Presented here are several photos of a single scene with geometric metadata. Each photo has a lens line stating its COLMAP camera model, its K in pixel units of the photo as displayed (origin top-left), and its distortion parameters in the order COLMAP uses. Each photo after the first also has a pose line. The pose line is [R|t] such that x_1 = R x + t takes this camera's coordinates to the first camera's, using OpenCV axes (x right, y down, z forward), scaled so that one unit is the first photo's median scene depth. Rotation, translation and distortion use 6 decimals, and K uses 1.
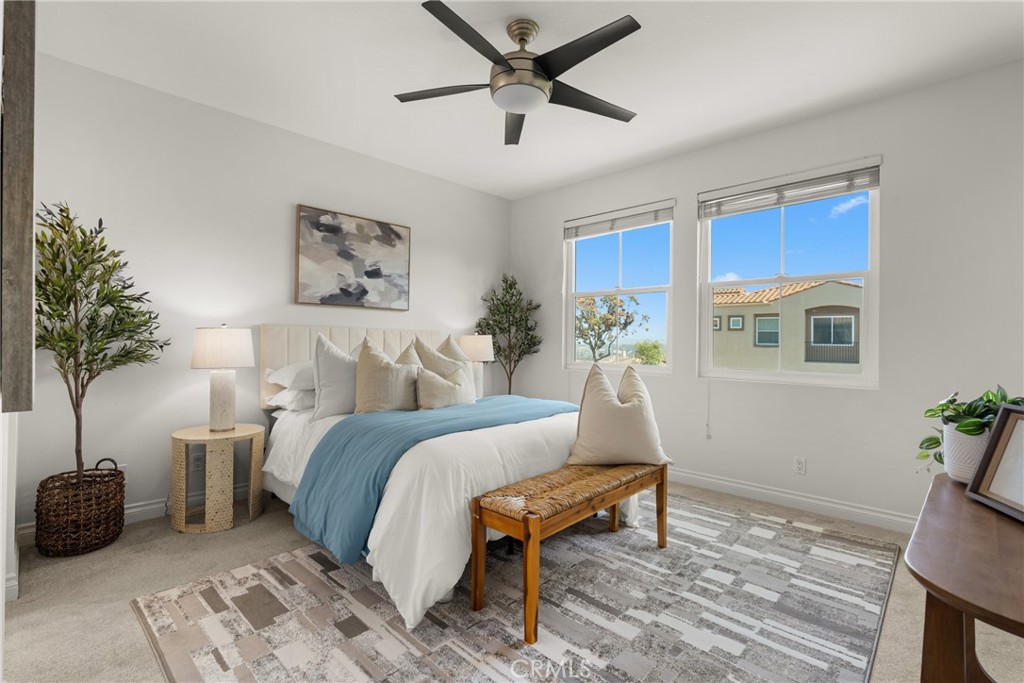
lens RADIAL K [[472.3, 0, 511.9], [0, 472.3, 340.5], [0, 0, 1]] dist [-0.007271, 0.002652]
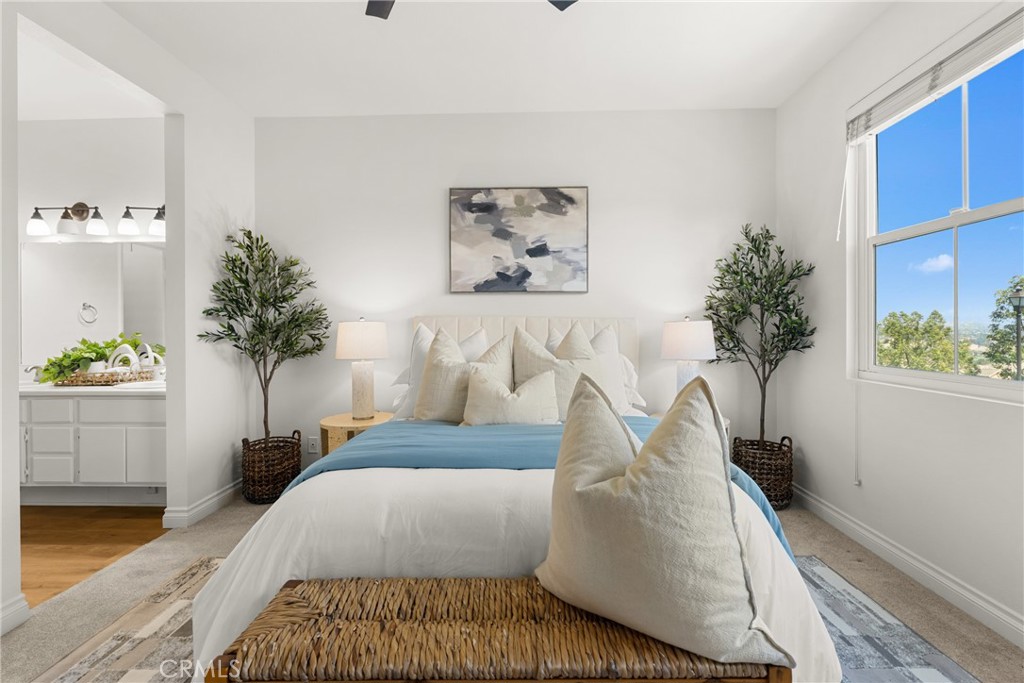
lens RADIAL K [[472.3, 0, 519.4], [0, 472.3, 334.6], [0, 0, 1]] dist [-0.007271, 0.002652]
pose [[0.675911, -0.007146, -0.736949, 0.310185], [0.011755, 0.999930, 0.001085, 0.004827], [0.736890, -0.009396, 0.675948, 0.423278]]
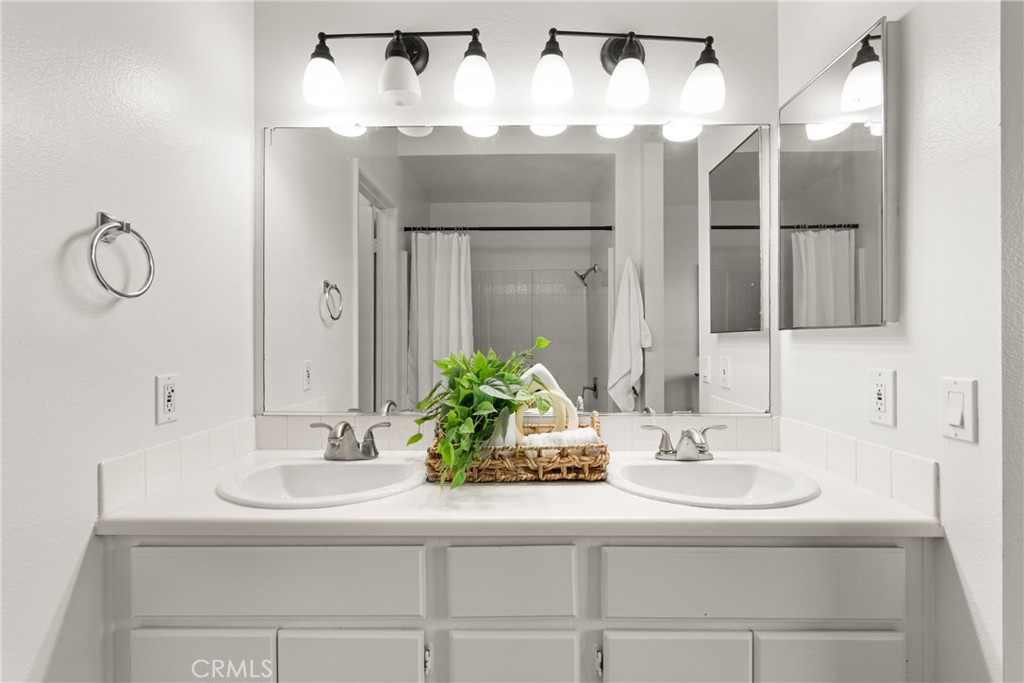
lens RADIAL K [[472.3, 0, 502.9], [0, 472.3, 340.3], [0, 0, 1]] dist [-0.007271, 0.002652]
pose [[0.679212, -0.011642, -0.733850, -0.578725], [0.012856, 0.999910, -0.003965, -0.003384], [0.733830, -0.006741, 0.679300, 0.210821]]
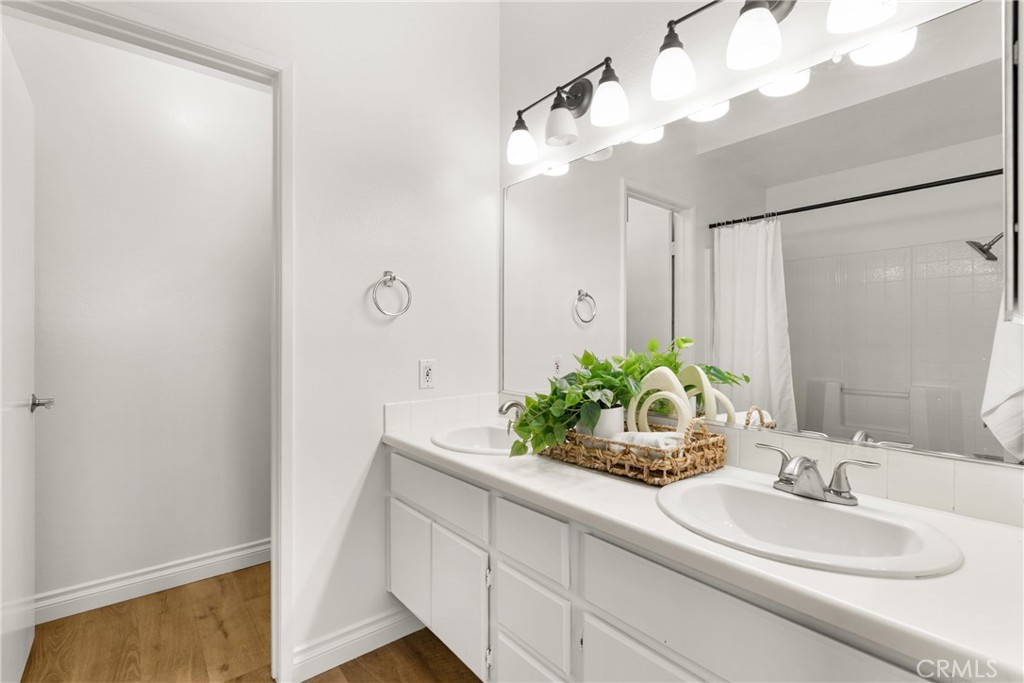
lens RADIAL K [[472.3, 0, 509.9], [0, 472.3, 337.0], [0, 0, 1]] dist [-0.007271, 0.002652]
pose [[-0.127253, -0.014111, -0.991770, -0.456581], [0.002136, 0.999893, -0.014501, -0.002549], [0.991868, -0.003963, -0.127209, 0.405180]]
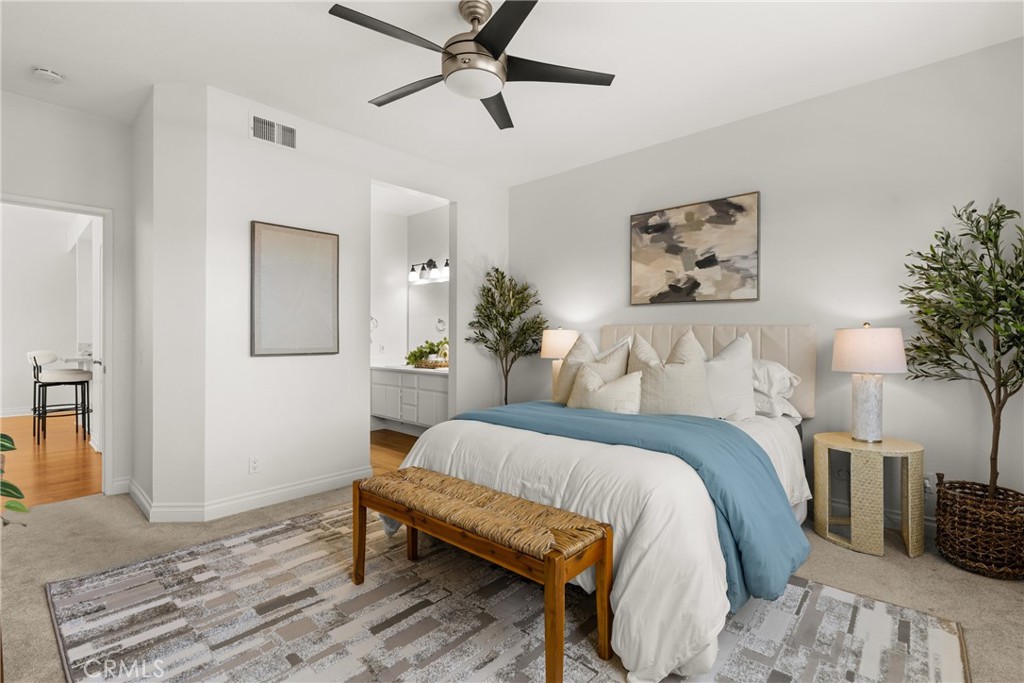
lens RADIAL K [[472.3, 0, 511.7], [0, 472.3, 338.6], [0, 0, 1]] dist [-0.007271, 0.002652]
pose [[0.021368, -0.007100, -0.999746, 0.593493], [-0.003278, 0.999969, -0.007172, 0.007891], [0.999766, 0.003431, 0.021344, 0.640823]]
